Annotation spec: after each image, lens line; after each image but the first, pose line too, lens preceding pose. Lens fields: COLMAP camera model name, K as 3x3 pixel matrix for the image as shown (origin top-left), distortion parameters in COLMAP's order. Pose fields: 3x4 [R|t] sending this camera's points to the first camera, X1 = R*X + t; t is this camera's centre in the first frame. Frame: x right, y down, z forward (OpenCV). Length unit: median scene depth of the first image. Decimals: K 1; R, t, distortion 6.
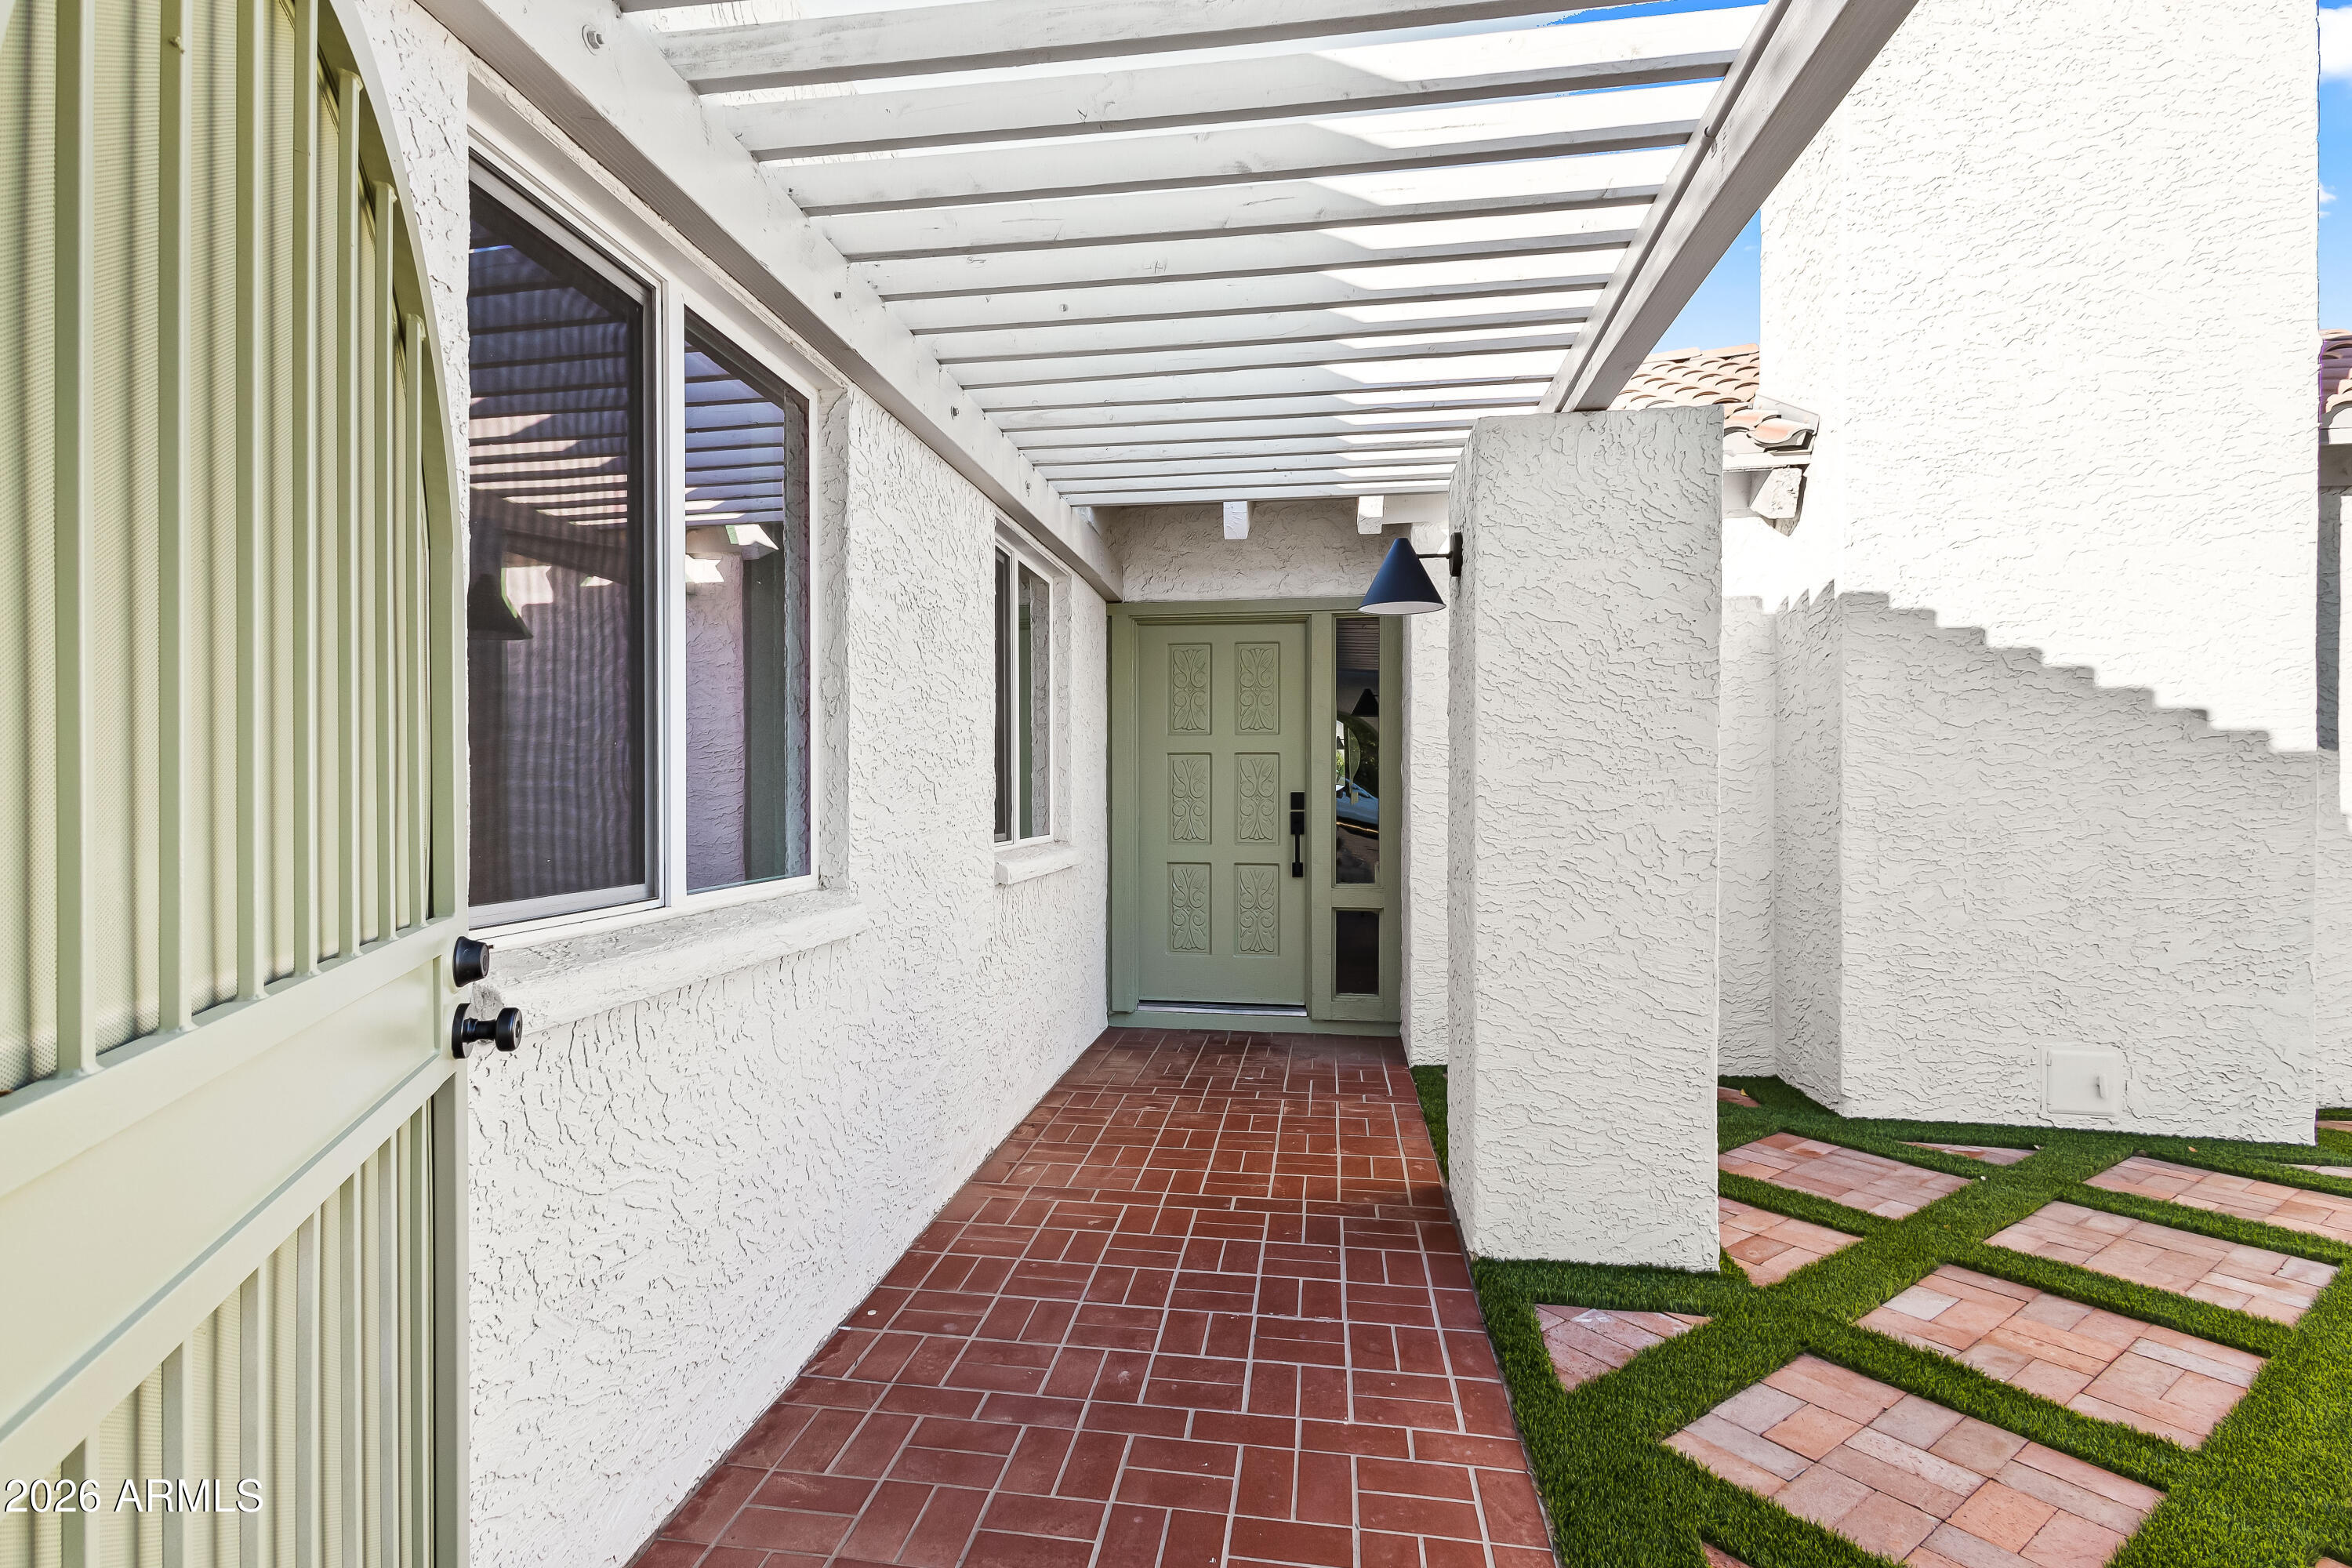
lens RADIAL K [[1058.5, 0, 1176.0], [0, 1058.5, 784.0], [0, 0, 1]] dist [-0.001046, -0.000585]
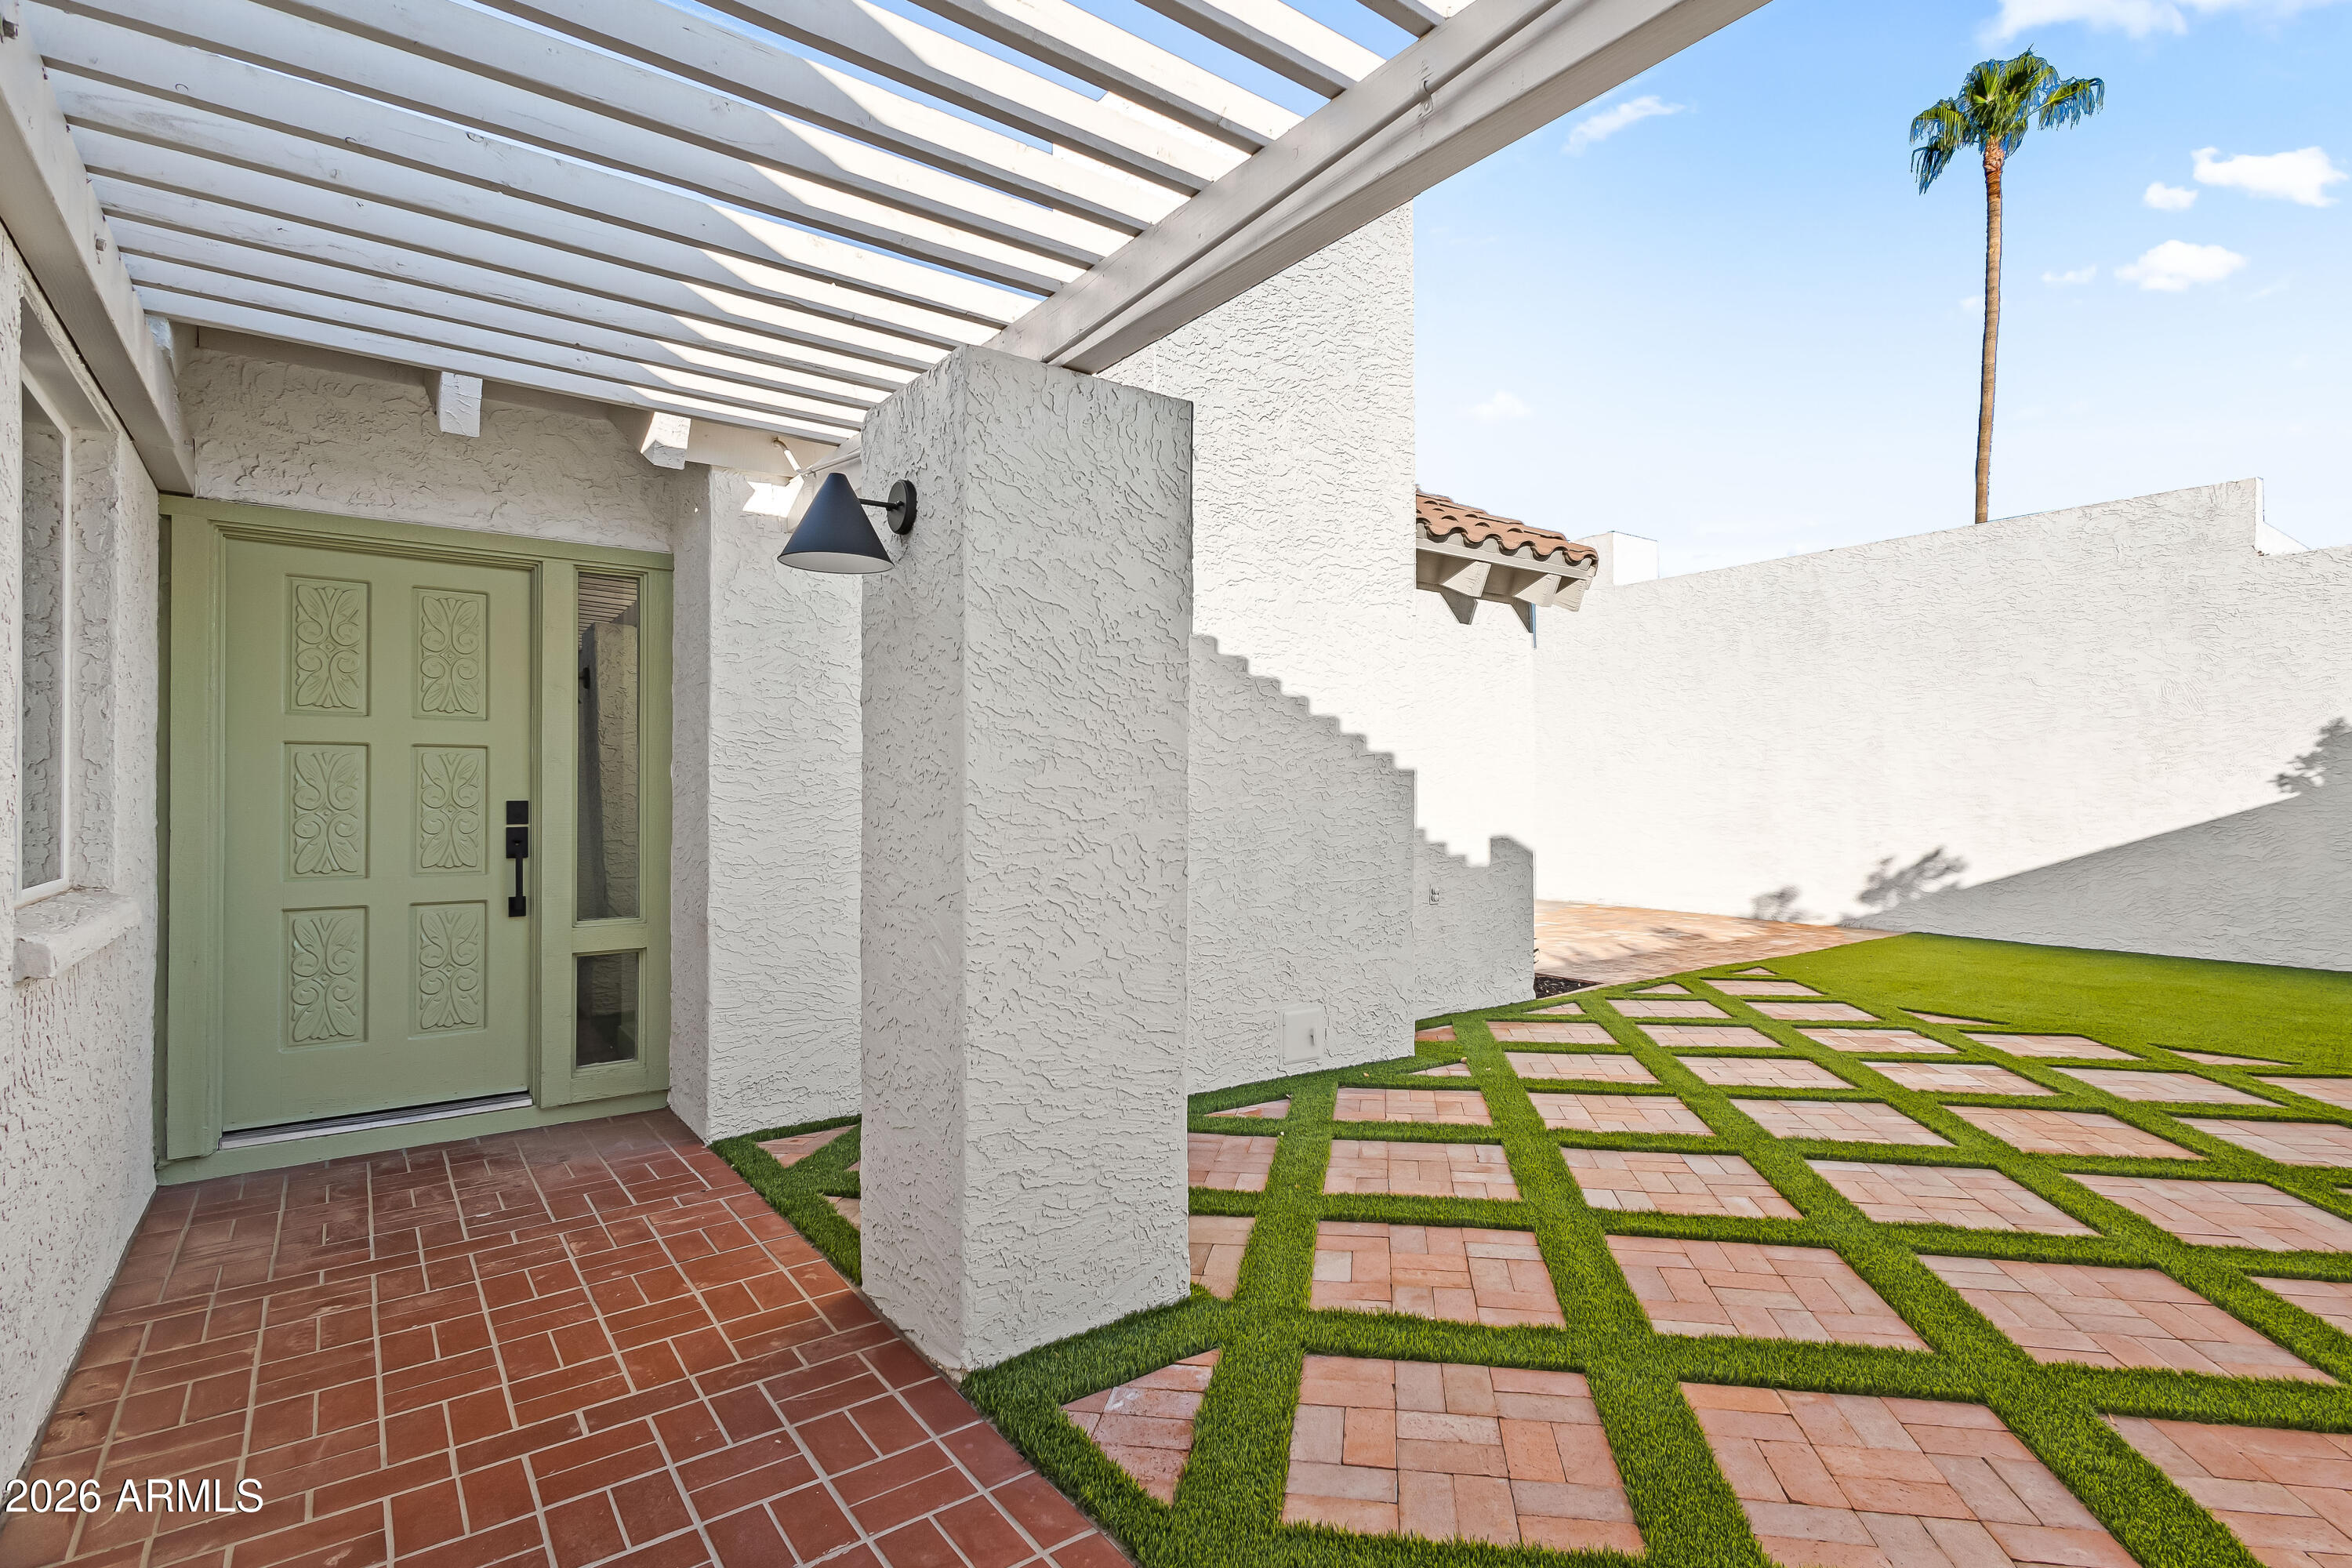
lens RADIAL K [[1088.5, 0, 1166.5], [0, 1088.5, 779.9], [0, 0, 1]] dist [0.003333, -0.001588]
pose [[0.708540, 0.009191, 0.705611, -0.183411], [-0.002151, 0.999939, -0.010865, 0.001098], [-0.705667, 0.006180, 0.708517, 0.273734]]
